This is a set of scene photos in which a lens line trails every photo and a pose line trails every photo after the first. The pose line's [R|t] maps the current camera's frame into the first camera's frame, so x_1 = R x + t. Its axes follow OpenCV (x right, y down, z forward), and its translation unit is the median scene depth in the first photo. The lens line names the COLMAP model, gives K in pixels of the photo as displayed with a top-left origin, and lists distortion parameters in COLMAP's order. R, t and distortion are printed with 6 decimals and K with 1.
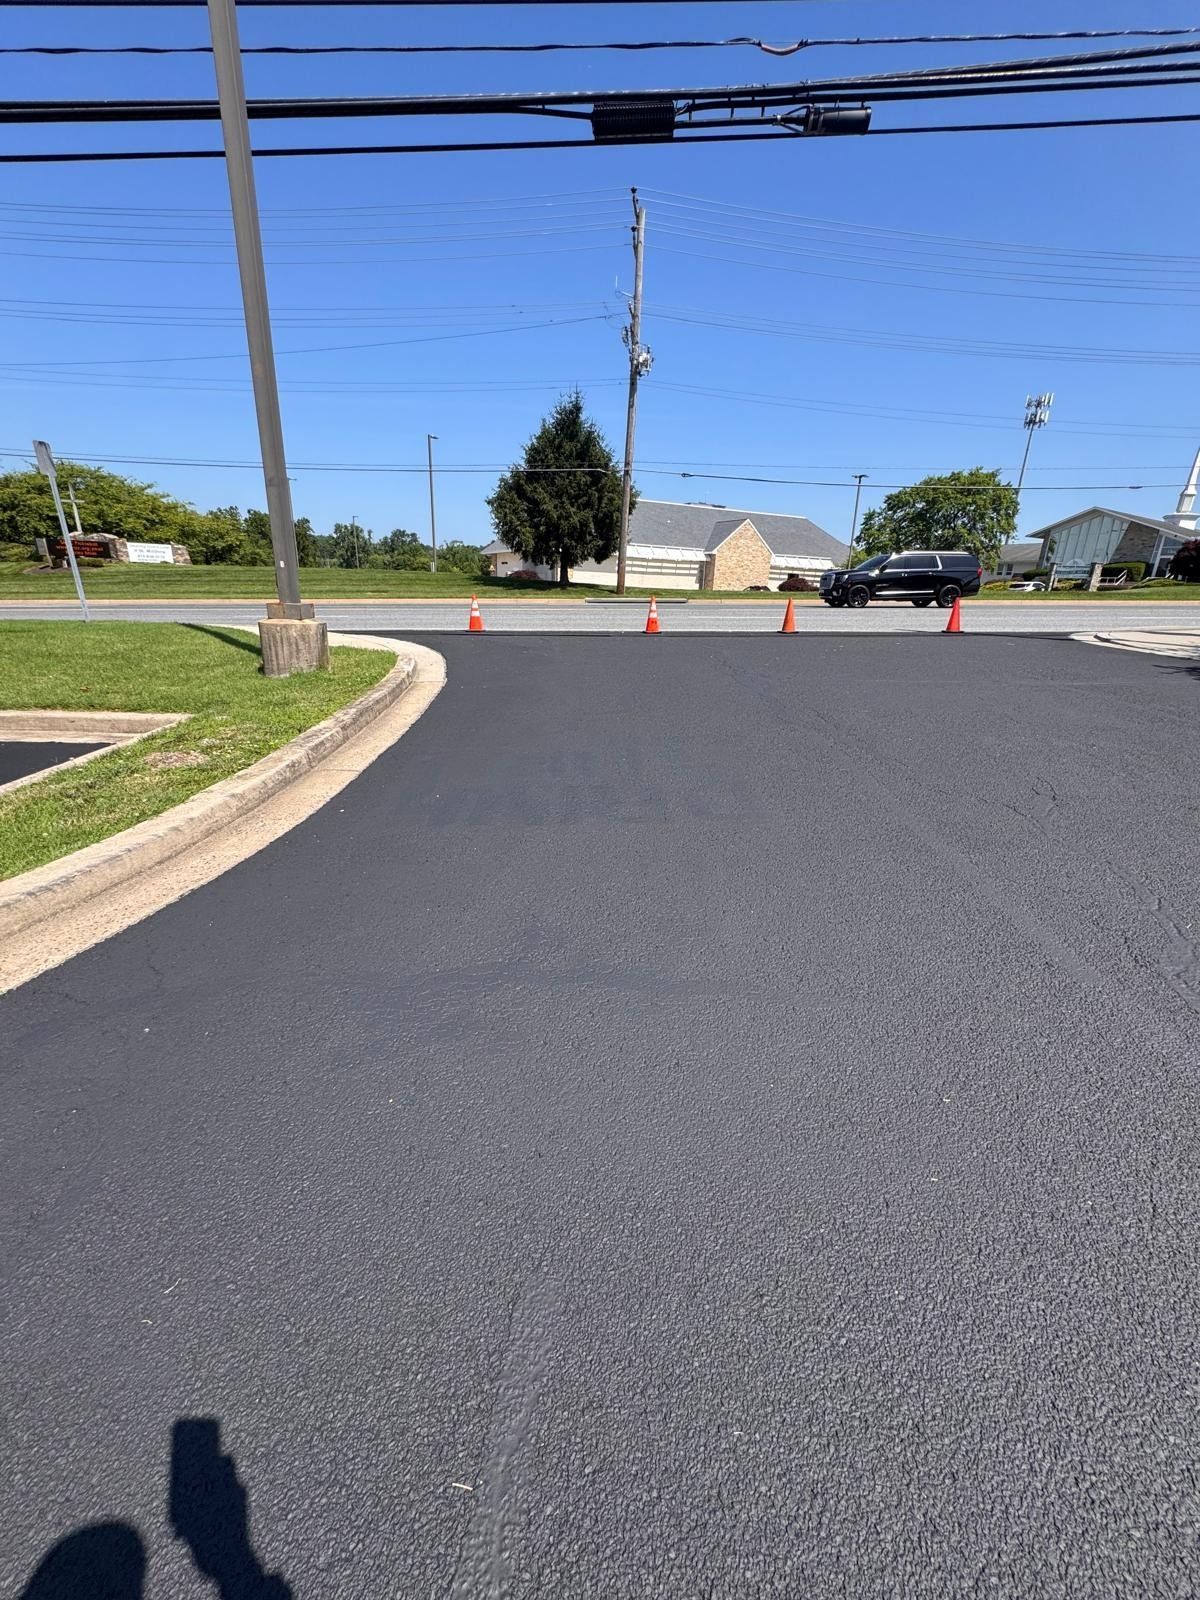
lens RADIAL K [[660.1, 0, 599.0], [0, 660.1, 801.6], [0, 0, 1]] dist [0.007524, -0.000368]
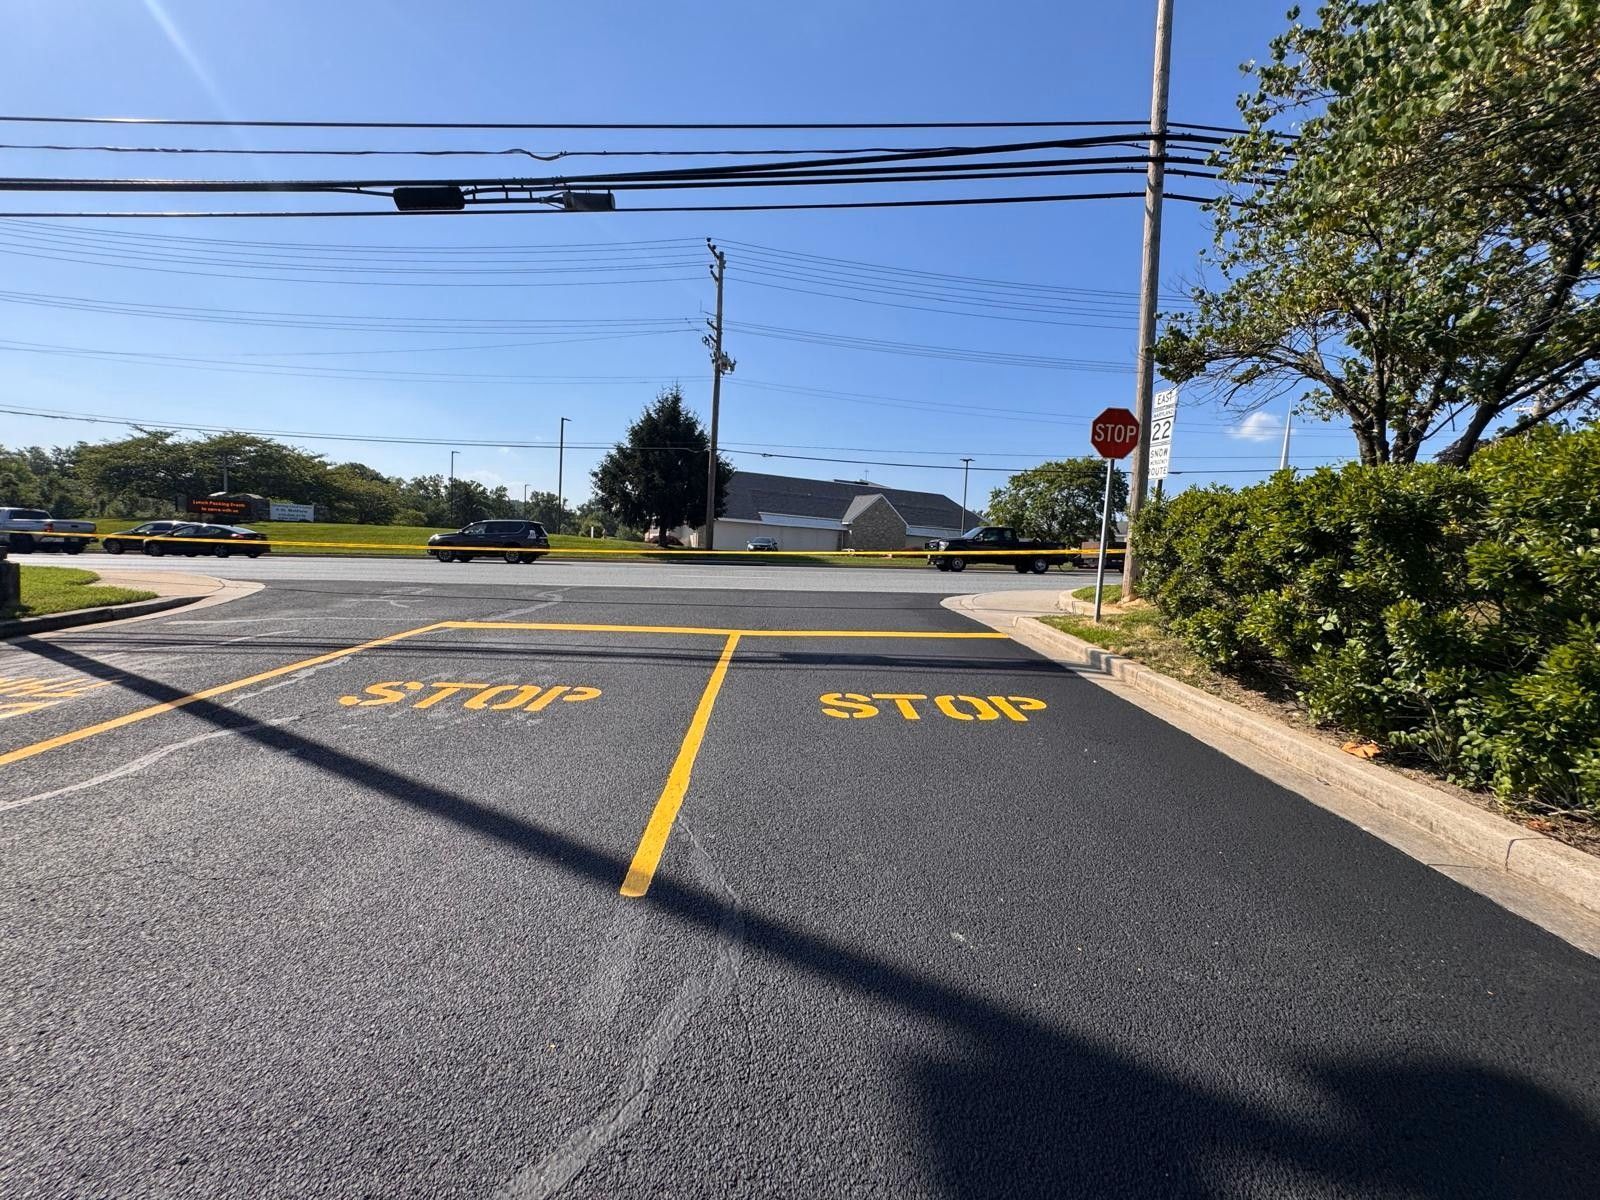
lens RADIAL K [[660.1, 0, 799.5], [0, 660.1, 598.5], [0, 0, 1]] dist [0.007524, -0.000368]
pose [[0.999724, 0.020811, -0.010904, 0.228789], [-0.022833, 0.969960, -0.242191, 0.008058], [0.005536, 0.242373, 0.970167, -0.016983]]
